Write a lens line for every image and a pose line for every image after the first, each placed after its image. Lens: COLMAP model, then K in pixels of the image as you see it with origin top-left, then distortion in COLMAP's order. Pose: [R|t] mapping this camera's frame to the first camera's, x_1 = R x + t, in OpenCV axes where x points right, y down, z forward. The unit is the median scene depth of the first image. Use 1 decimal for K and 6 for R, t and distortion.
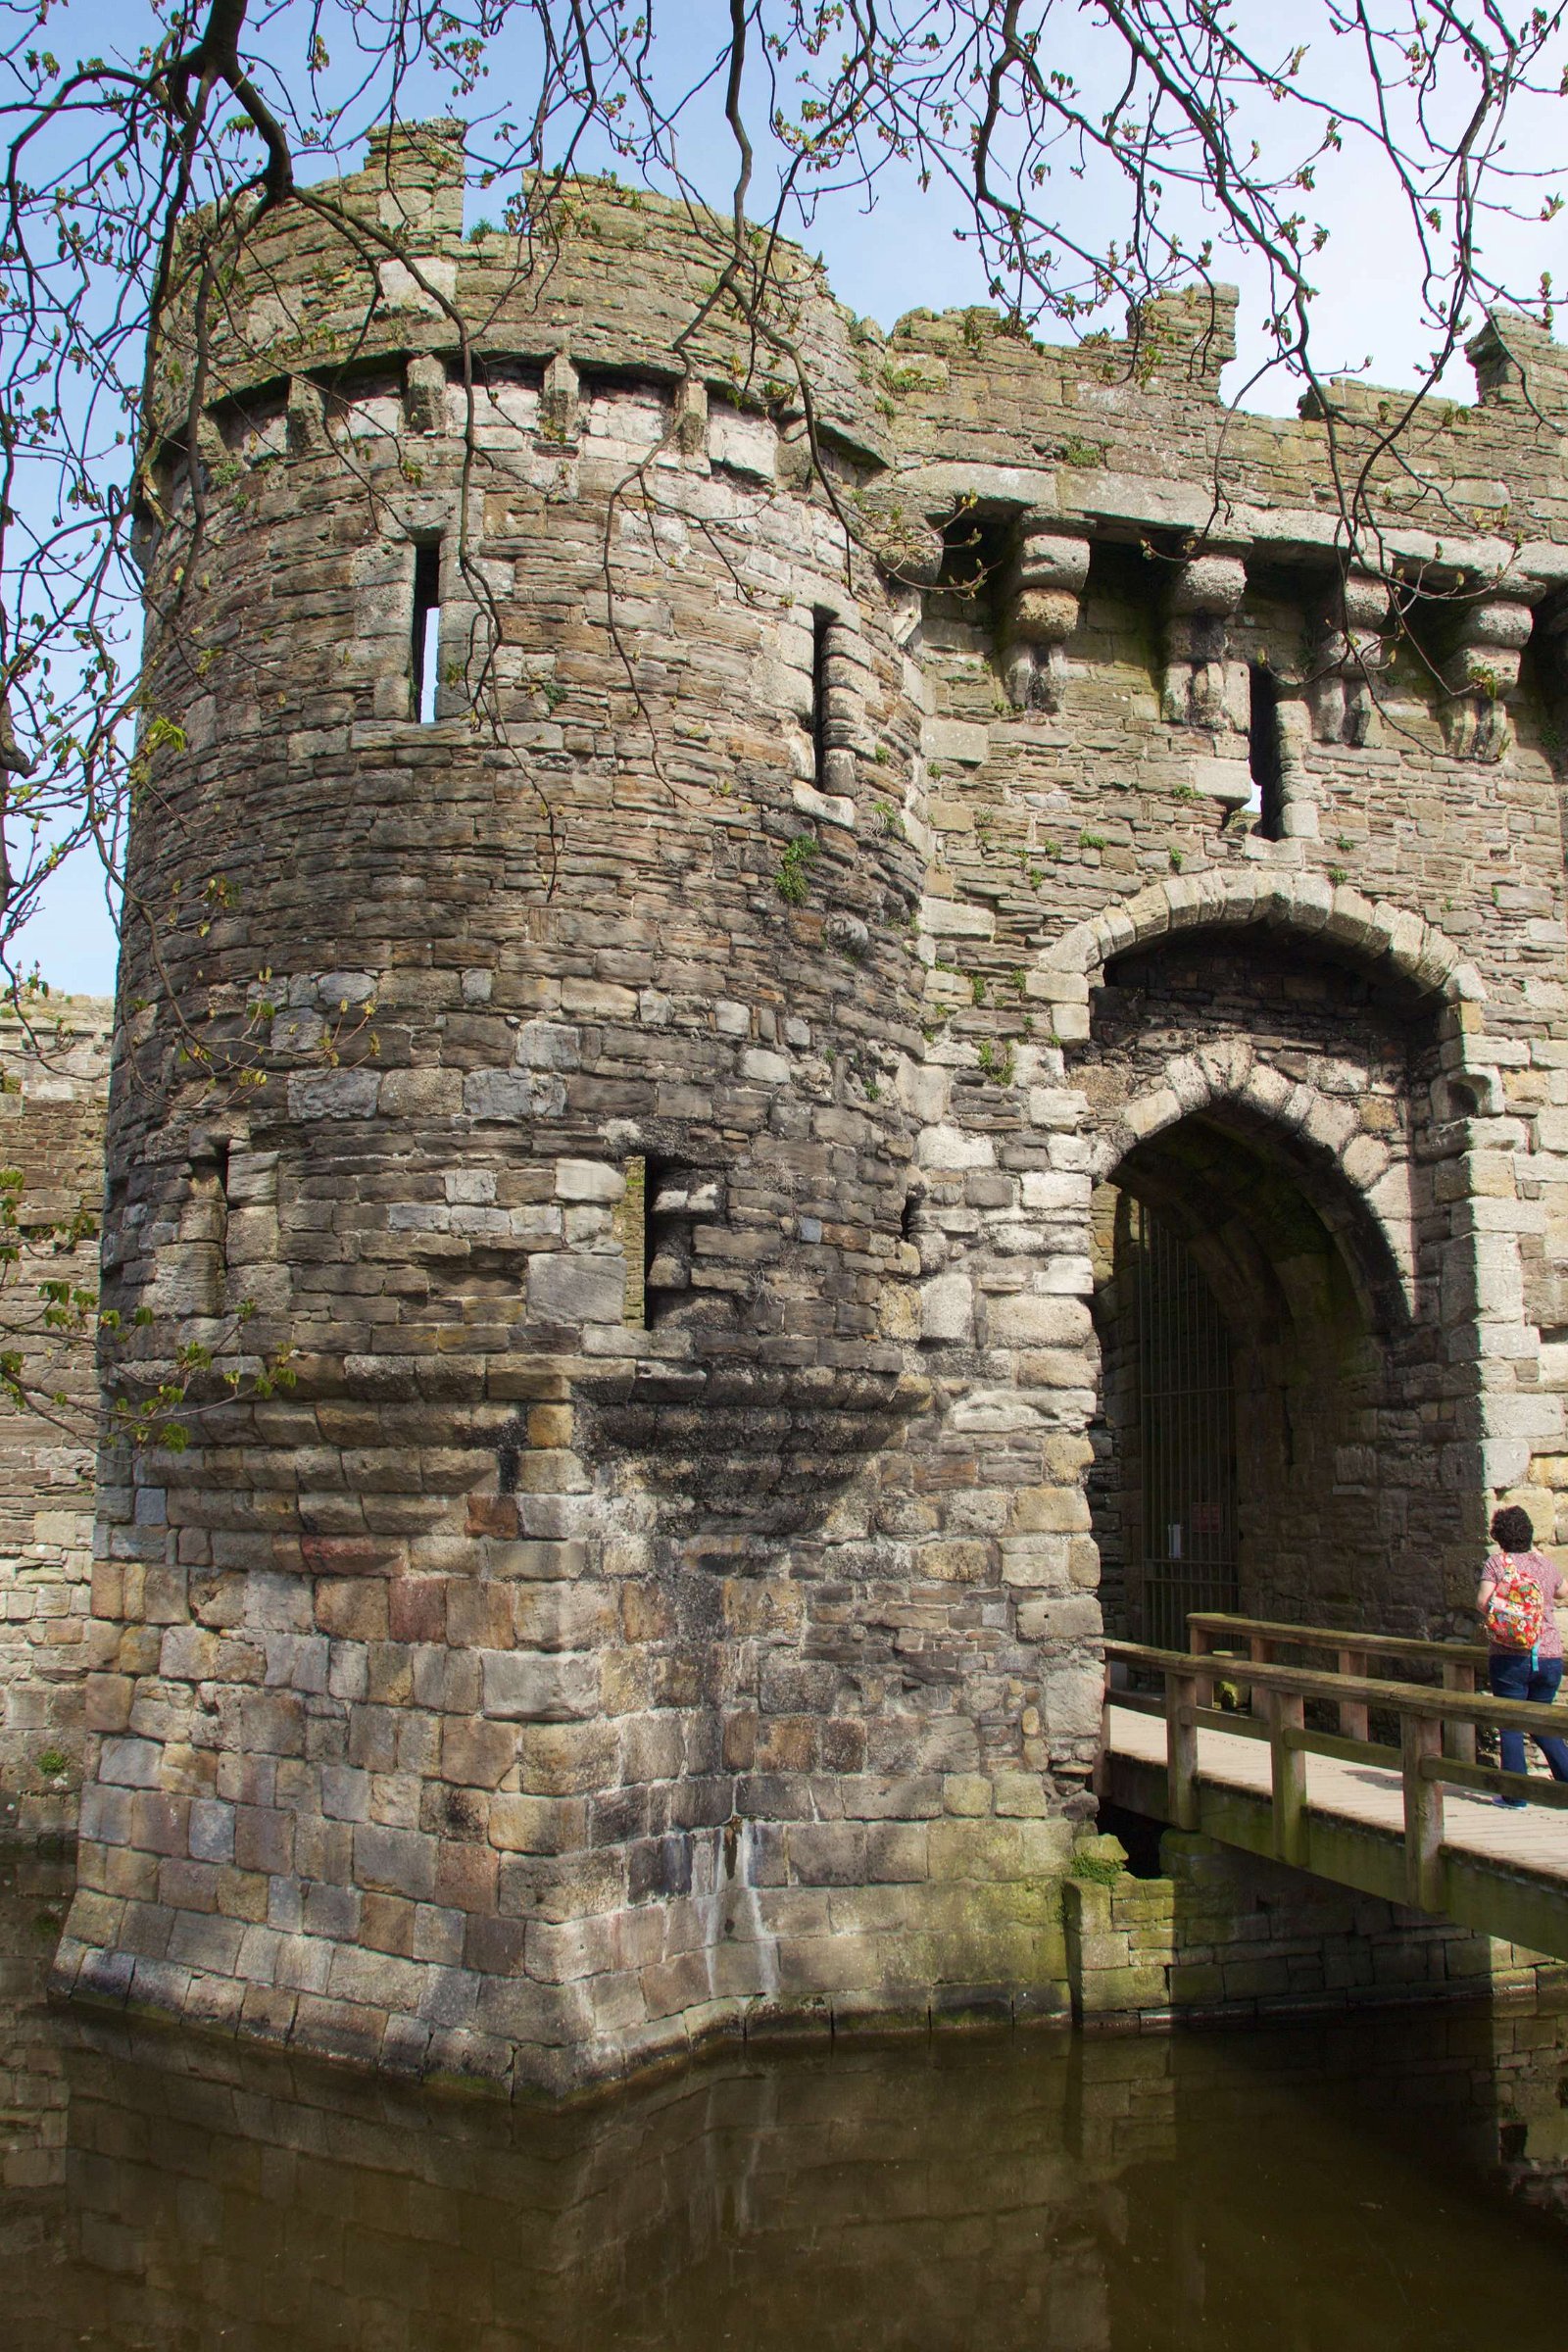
lens RADIAL K [[1954.2, 0, 784.5], [0, 1954.2, 1180.7], [0, 0, 1]] dist [-0.167562, 0.156862]
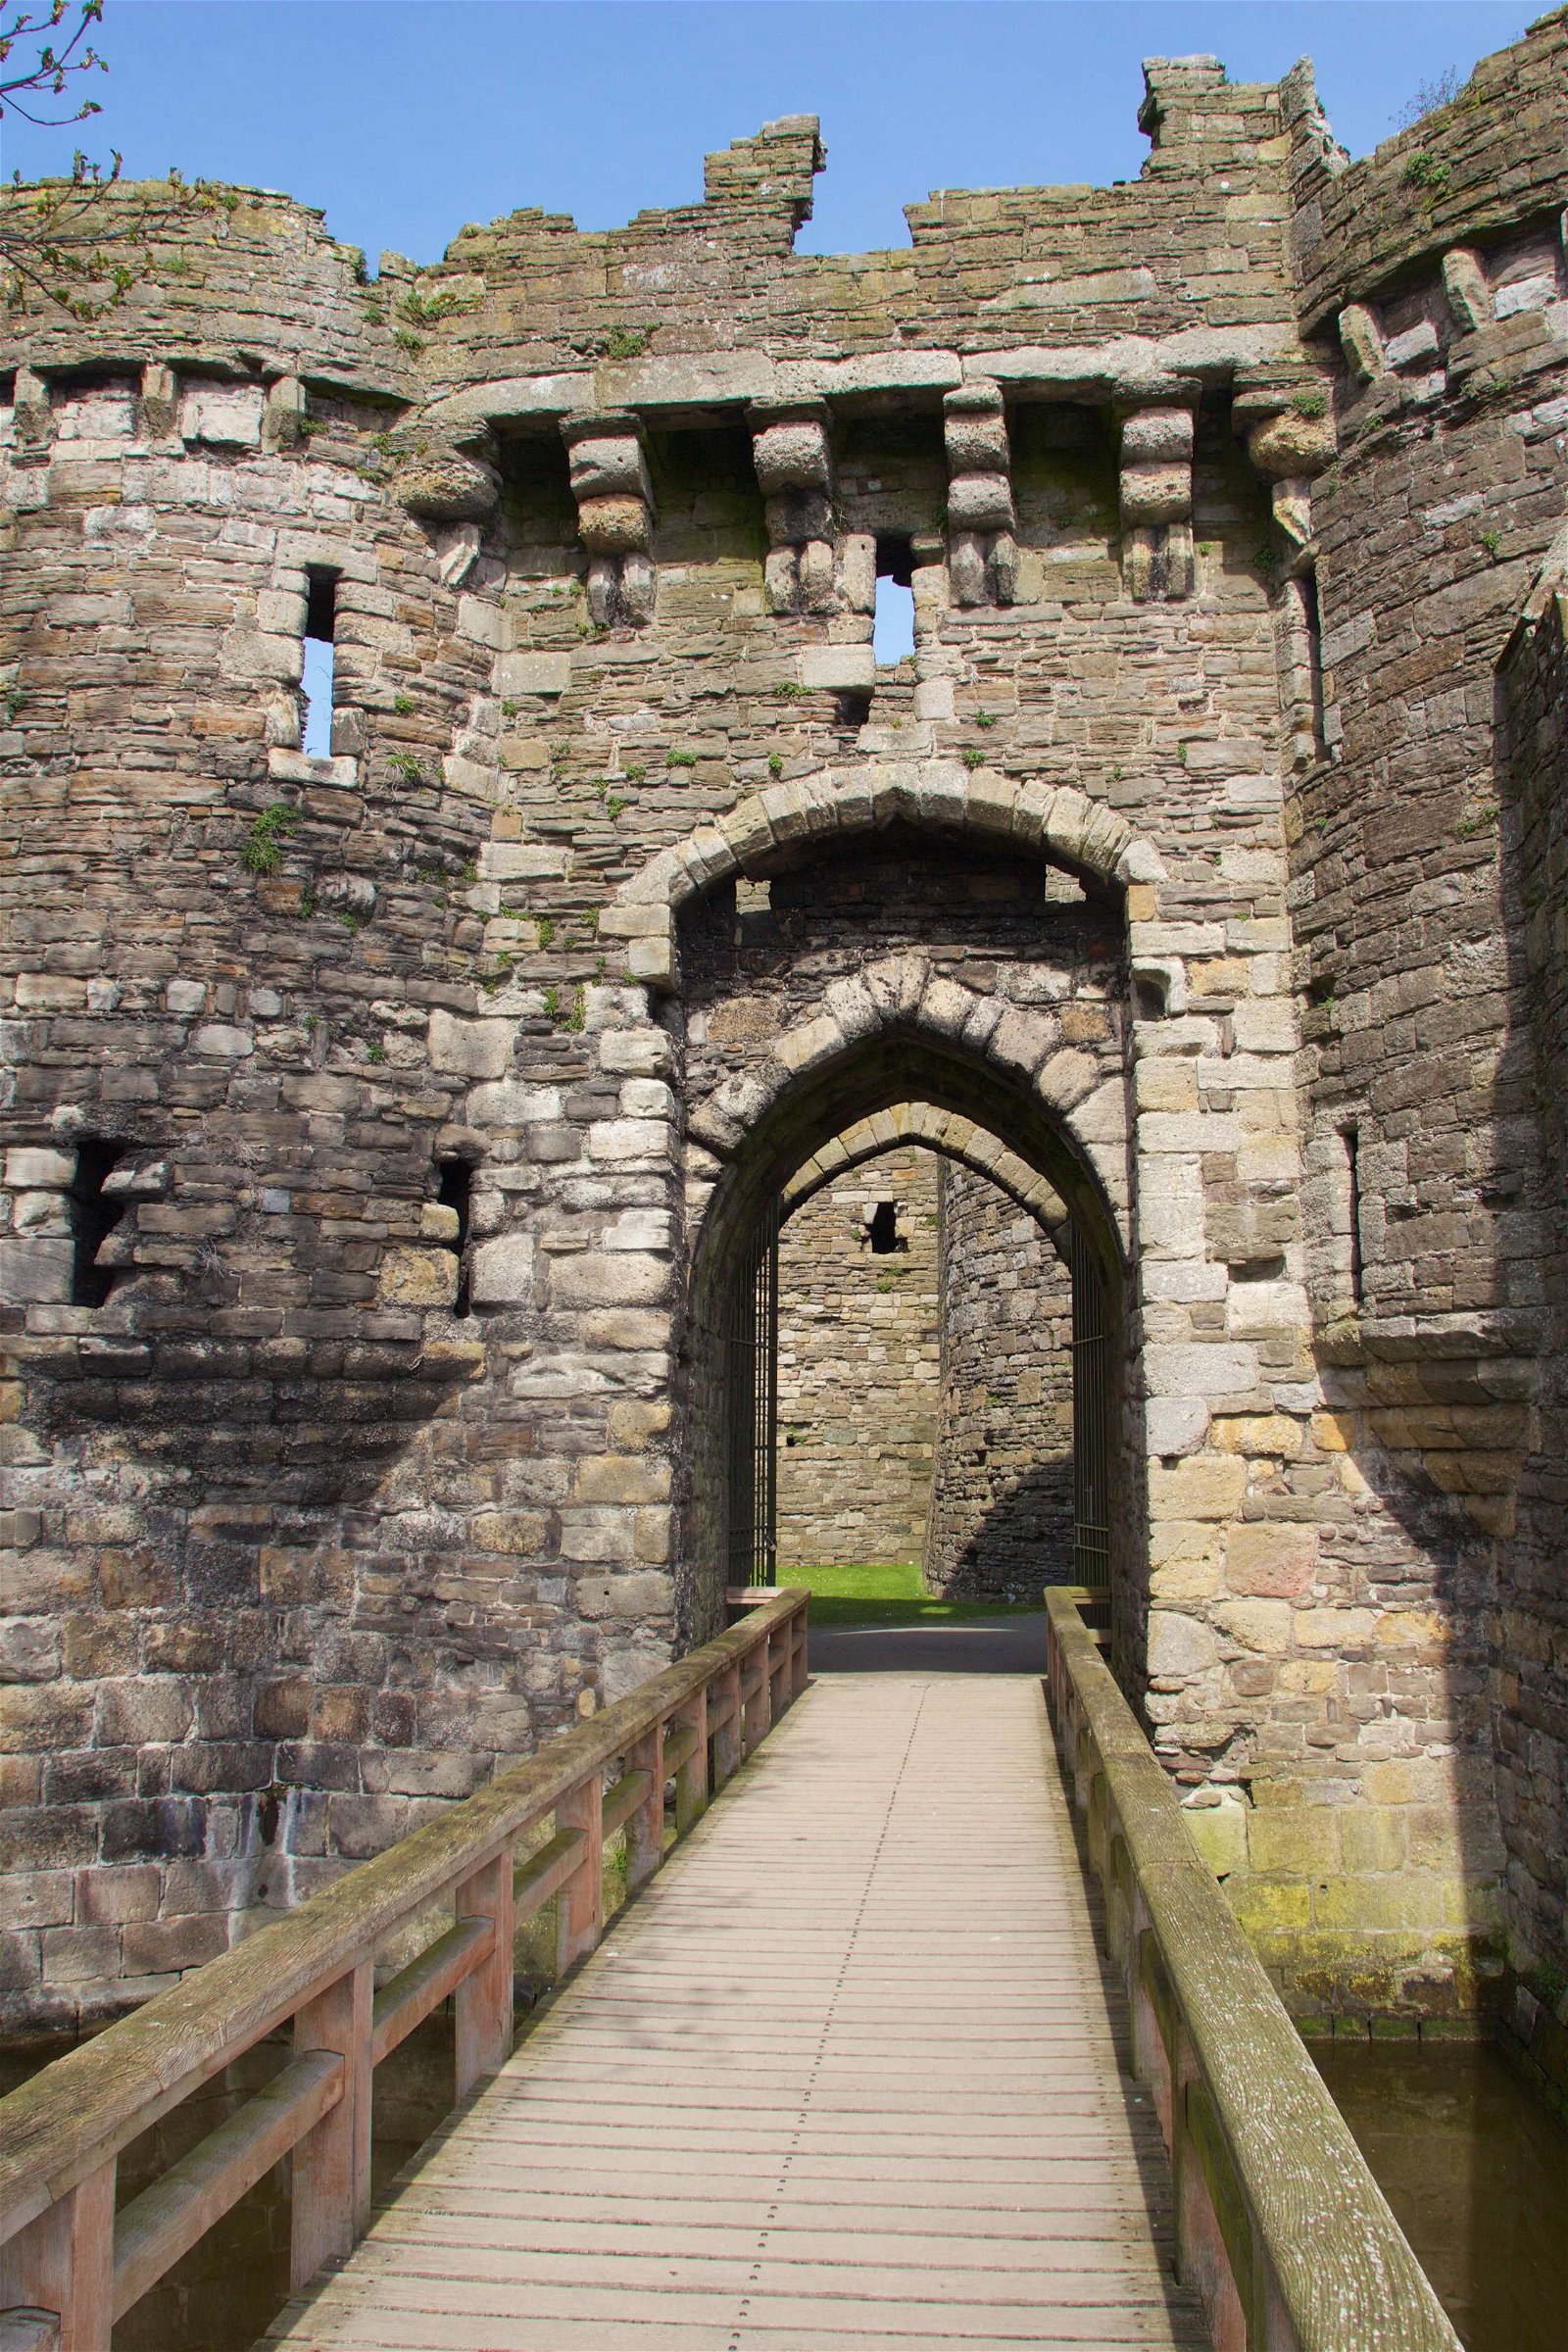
lens RADIAL K [[1954.2, 0, 780.7], [0, 1954.2, 1188.9], [0, 0, 1]] dist [-0.167562, 0.156862]
pose [[0.941667, -0.054148, -0.332162, 0.521152], [0.065814, 0.997544, 0.023961, 0.011172], [0.330049, -0.044424, 0.942918, 0.139962]]
